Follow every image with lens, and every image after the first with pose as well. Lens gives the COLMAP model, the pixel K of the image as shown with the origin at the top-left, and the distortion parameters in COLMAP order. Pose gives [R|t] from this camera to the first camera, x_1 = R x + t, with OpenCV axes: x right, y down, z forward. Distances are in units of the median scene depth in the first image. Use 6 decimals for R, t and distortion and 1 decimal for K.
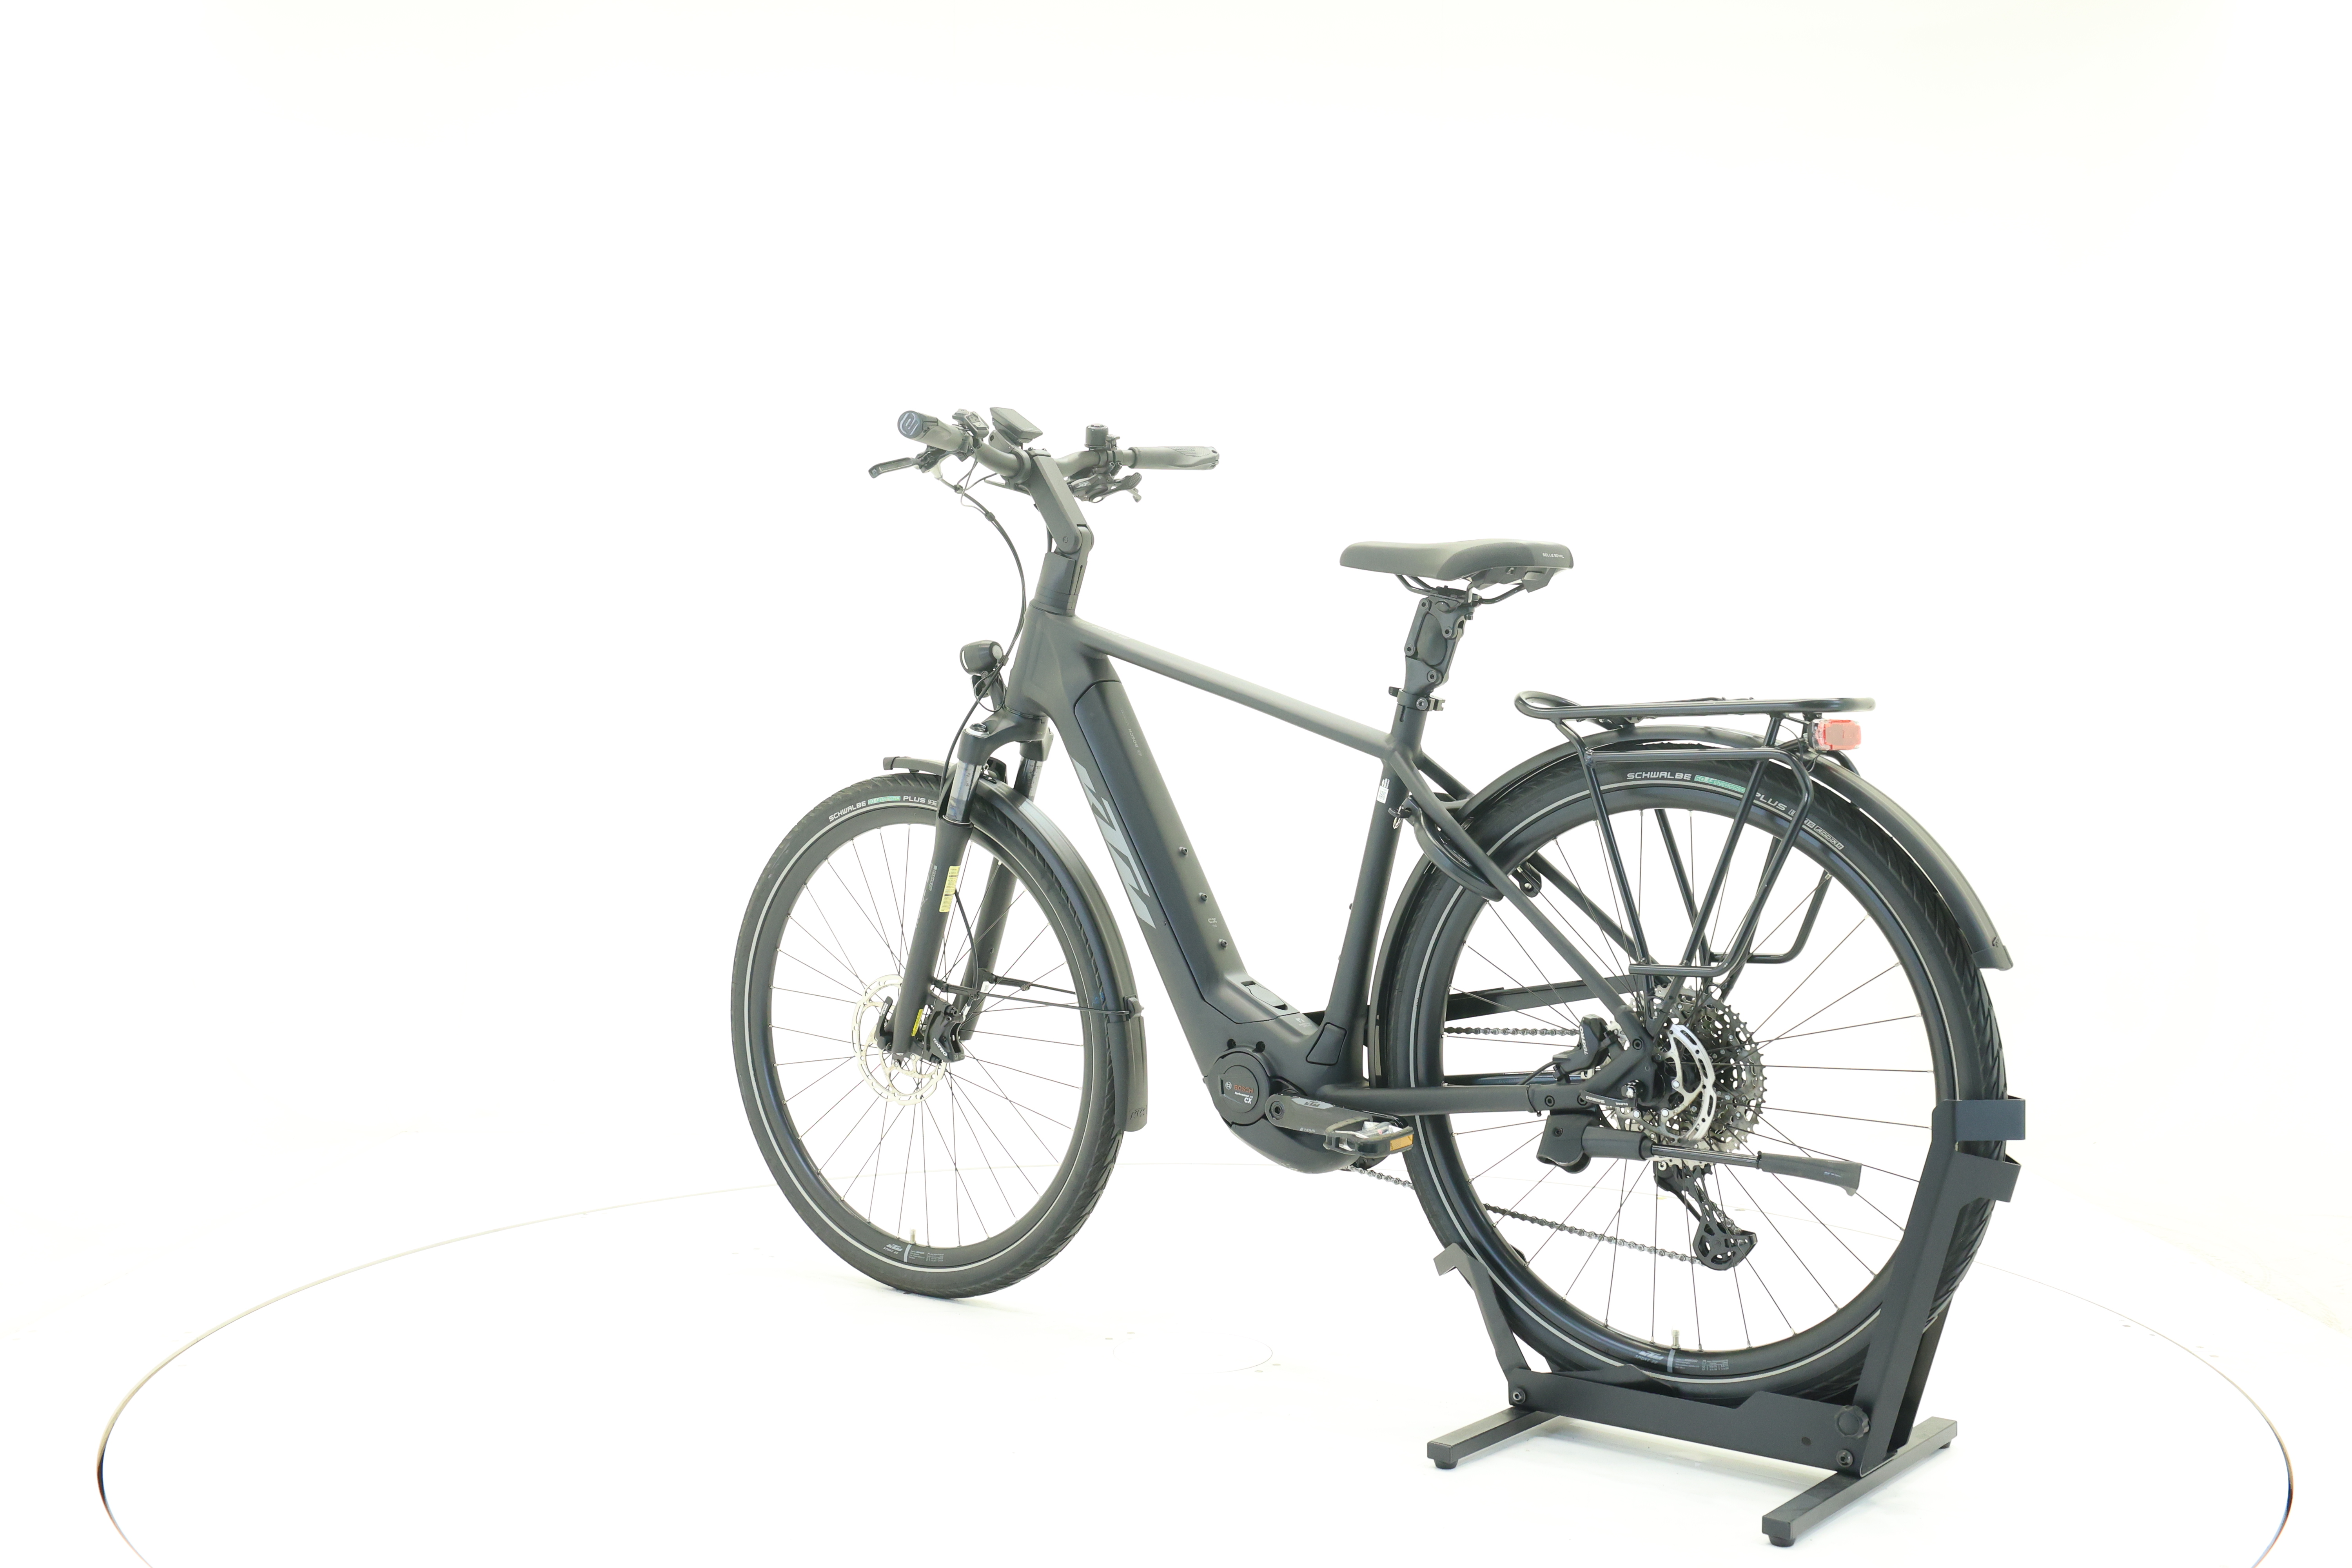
lens RADIAL K [[2527.8, 0, 1176.1], [0, 2527.8, 783.1], [0, 0, 1]] dist [-0.002466, 0.000000]
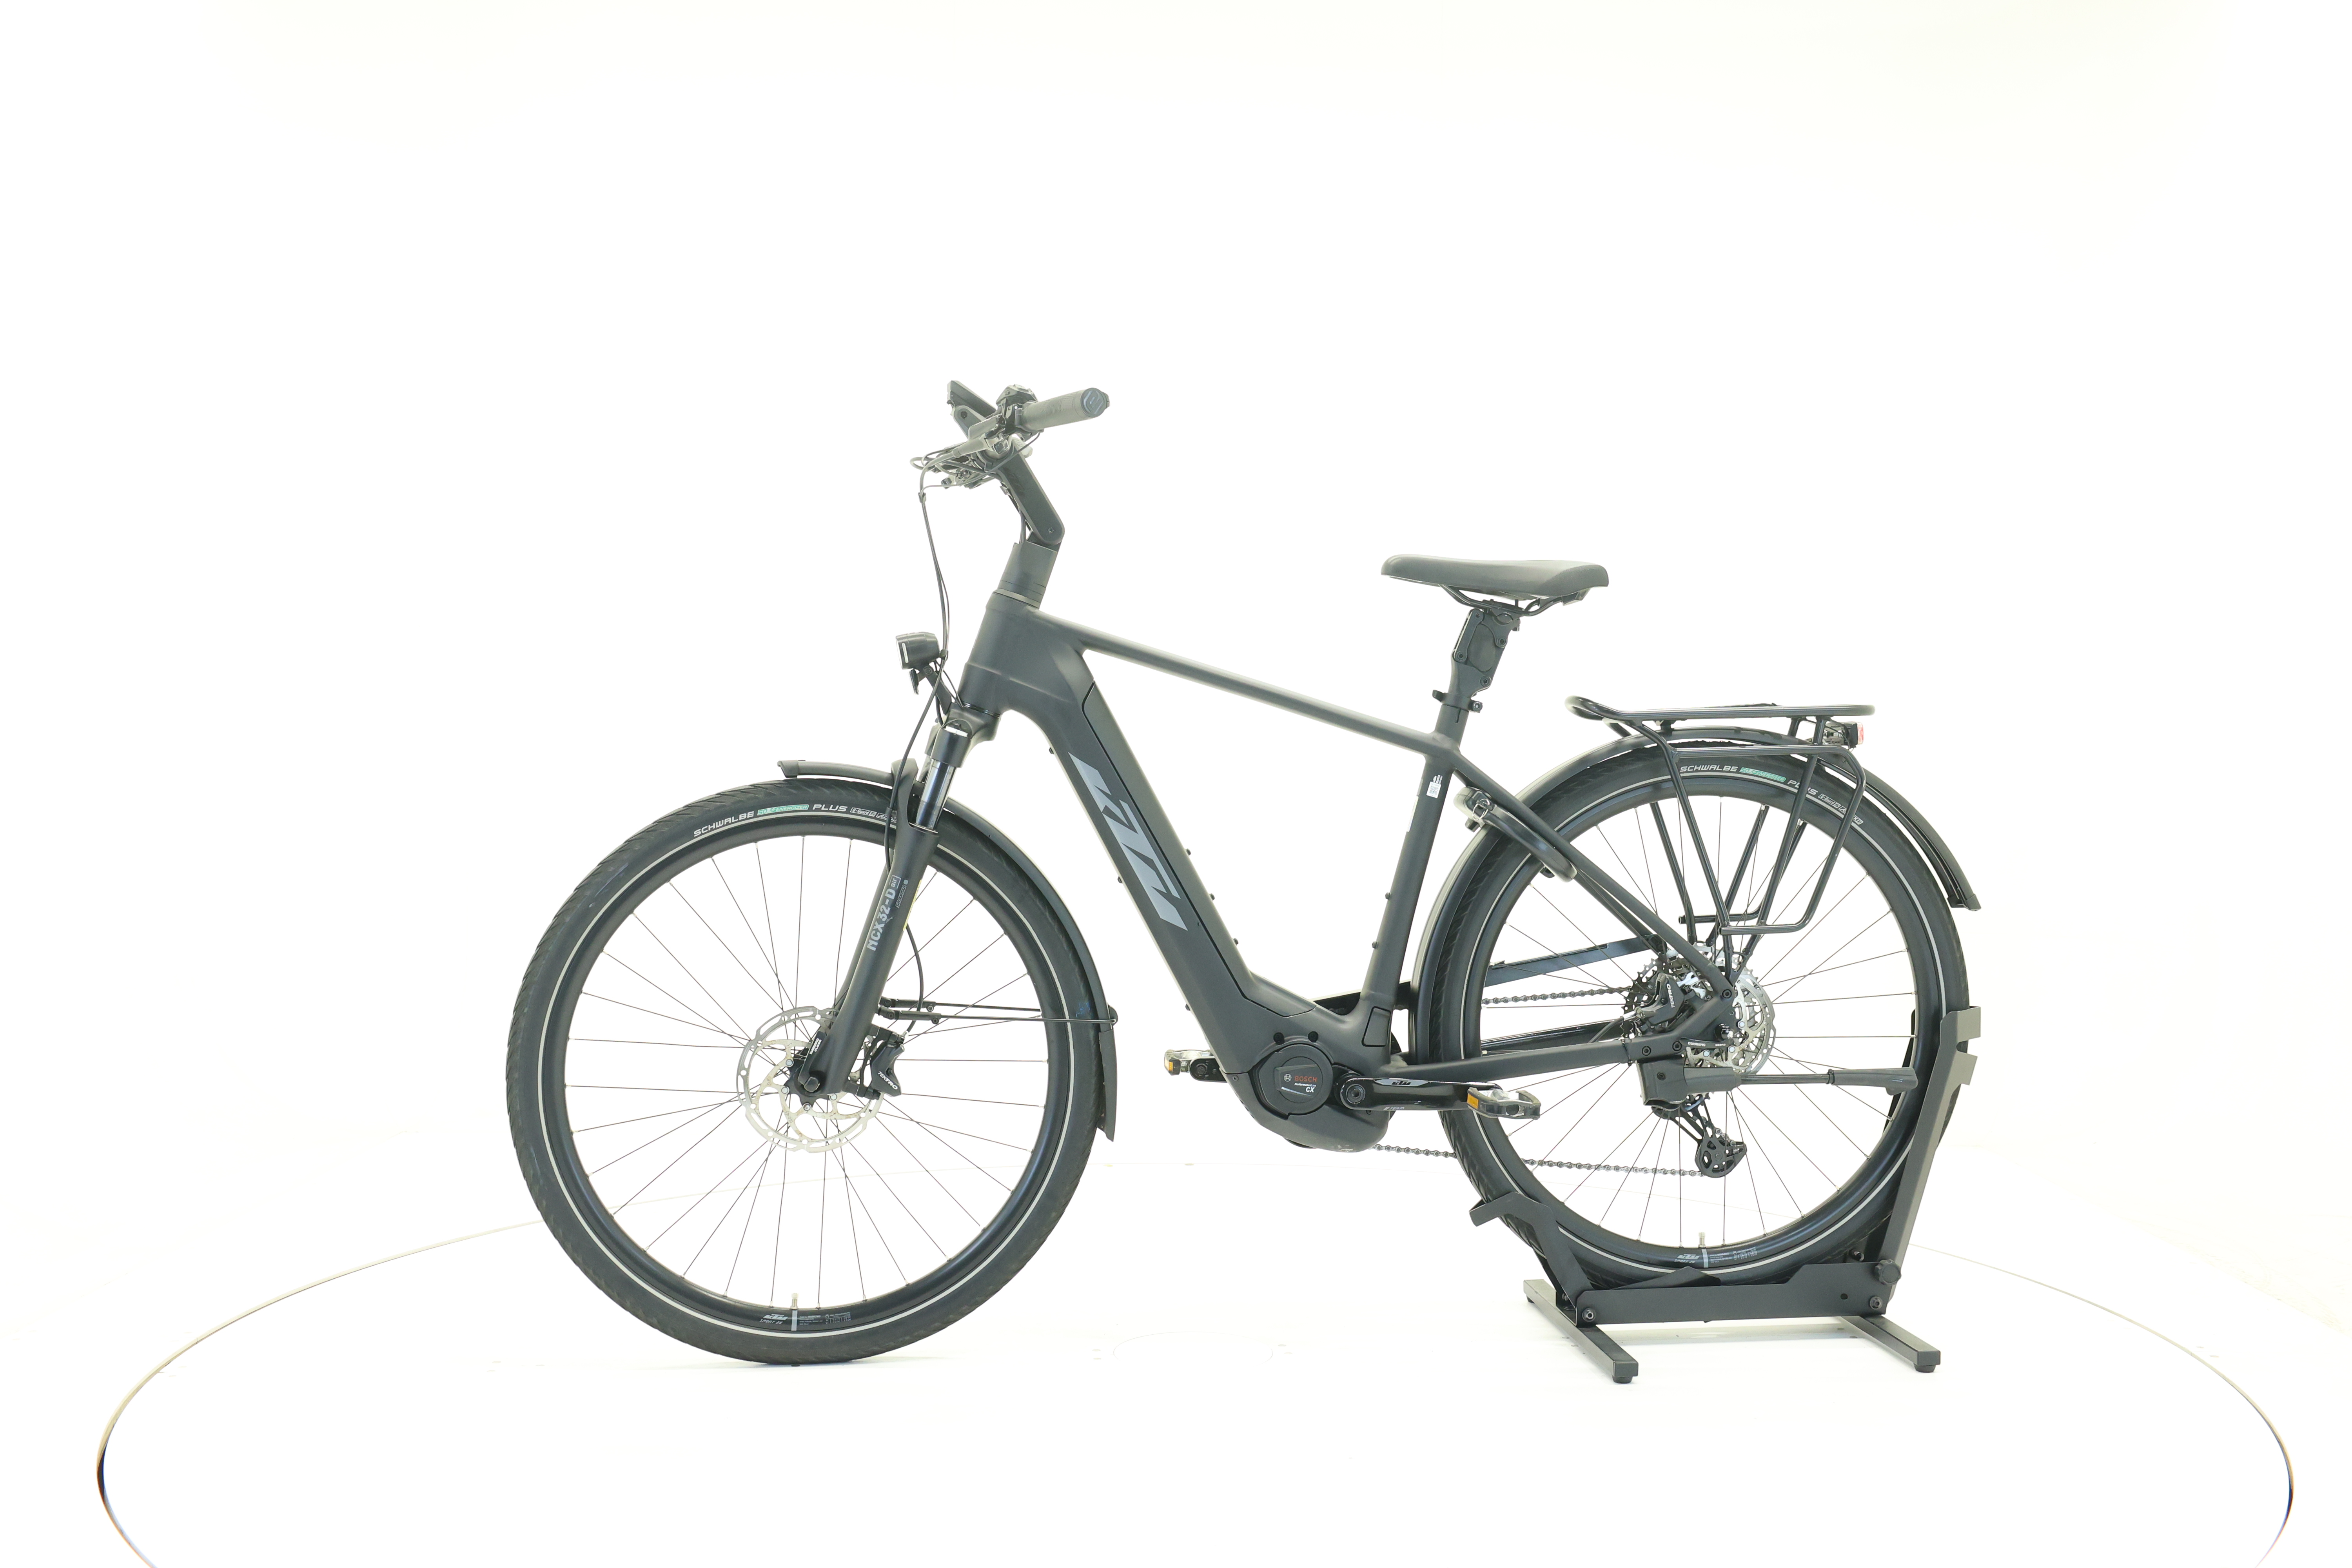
lens RADIAL K [[2527.8, 0, 1175.4], [0, 2527.8, 779.5], [0, 0, 1]] dist [-0.002466, 0.000000]
pose [[0.657488, -0.014508, 0.753325, -0.839103], [0.015980, 0.999858, 0.005308, -0.007736], [-0.753296, 0.008548, 0.657626, 0.388673]]
